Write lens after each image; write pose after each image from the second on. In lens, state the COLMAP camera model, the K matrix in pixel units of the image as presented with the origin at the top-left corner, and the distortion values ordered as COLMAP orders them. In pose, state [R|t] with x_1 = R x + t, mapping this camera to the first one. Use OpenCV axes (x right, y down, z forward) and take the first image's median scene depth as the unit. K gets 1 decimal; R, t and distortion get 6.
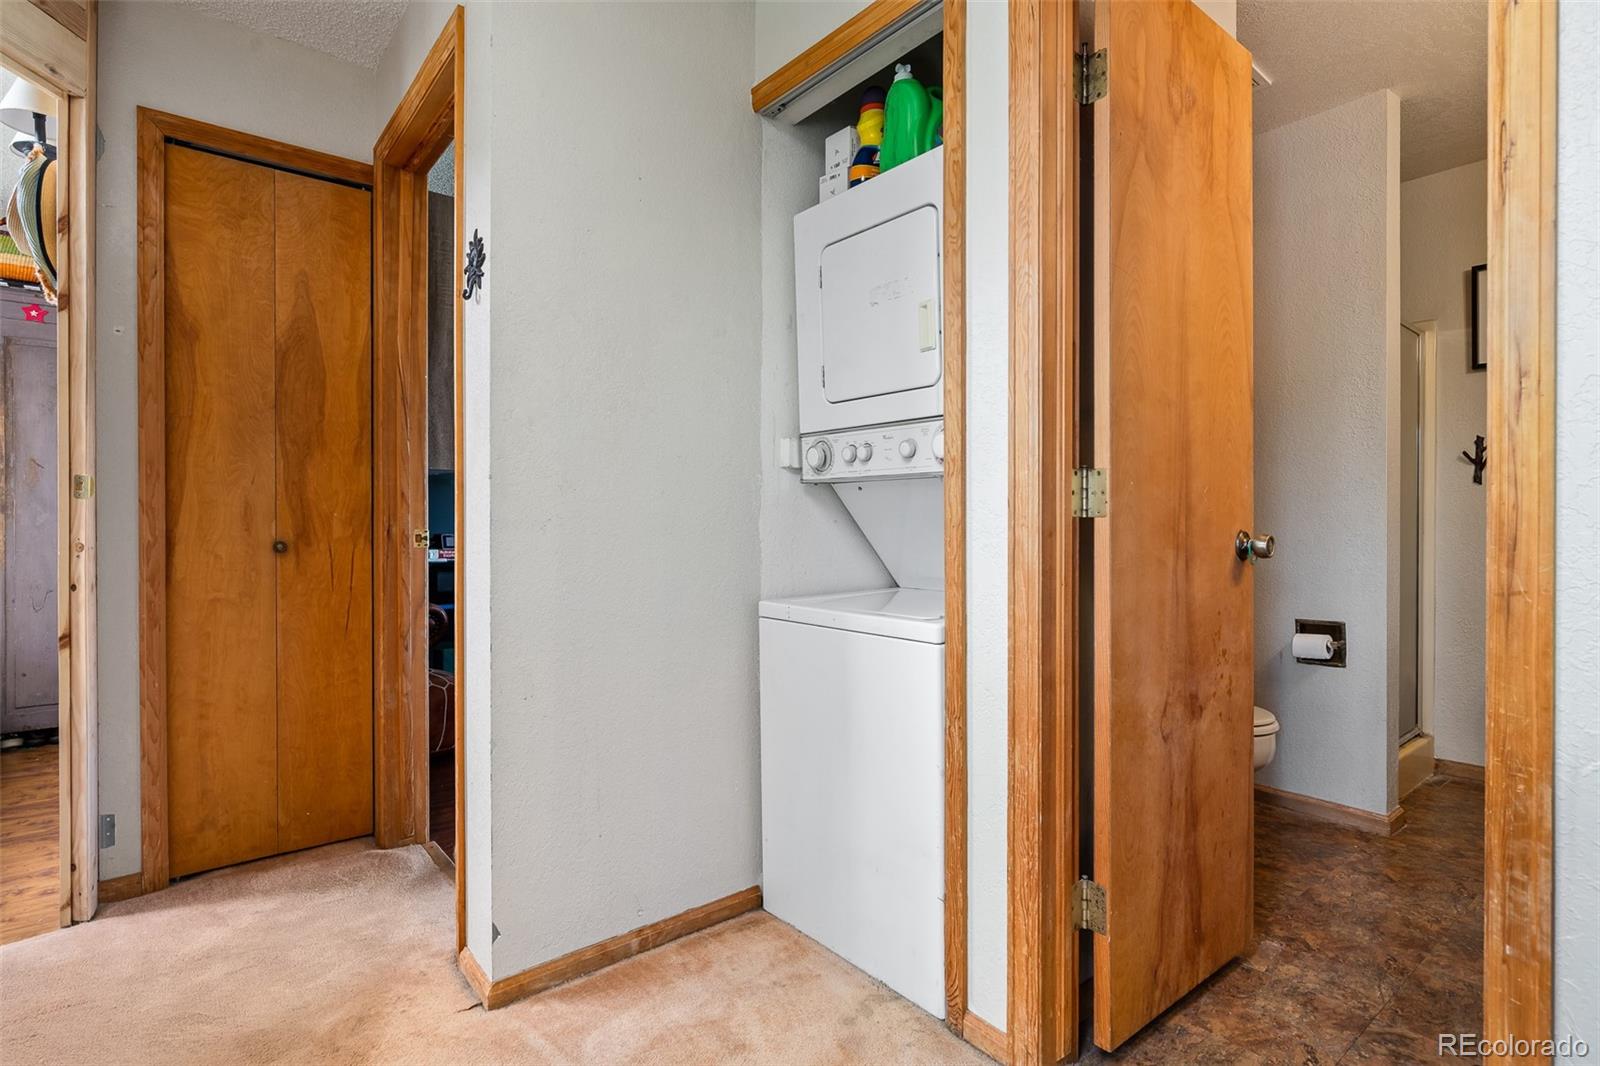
lens RADIAL K [[785.6, 0, 800.0], [0, 785.6, 533.0], [0, 0, 1]] dist [-0.003300, 0.000356]
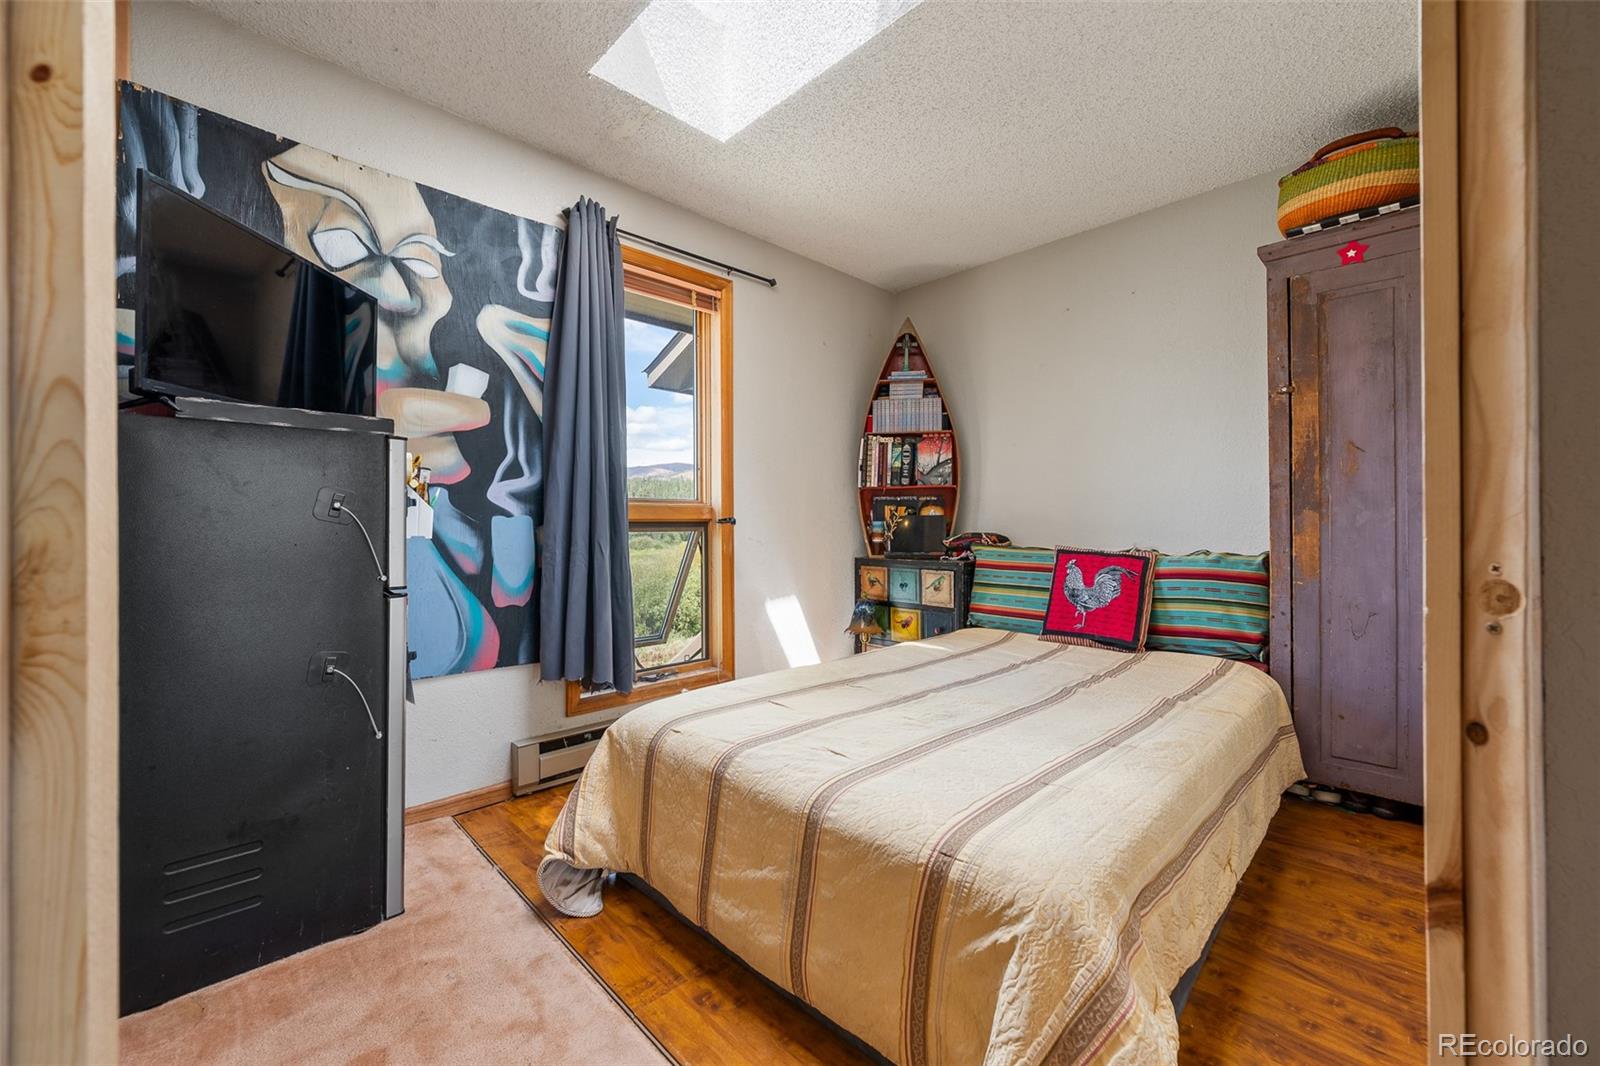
lens RADIAL K [[640.9, 0, 800.2], [0, 640.9, 525.8], [0, 0, 1]] dist [-0.000730, 0.000139]
pose [[0.083490, -0.008902, -0.996469, -0.415207], [-0.004342, 0.999947, -0.009297, -0.002638], [0.996499, 0.005102, 0.083447, 0.425928]]
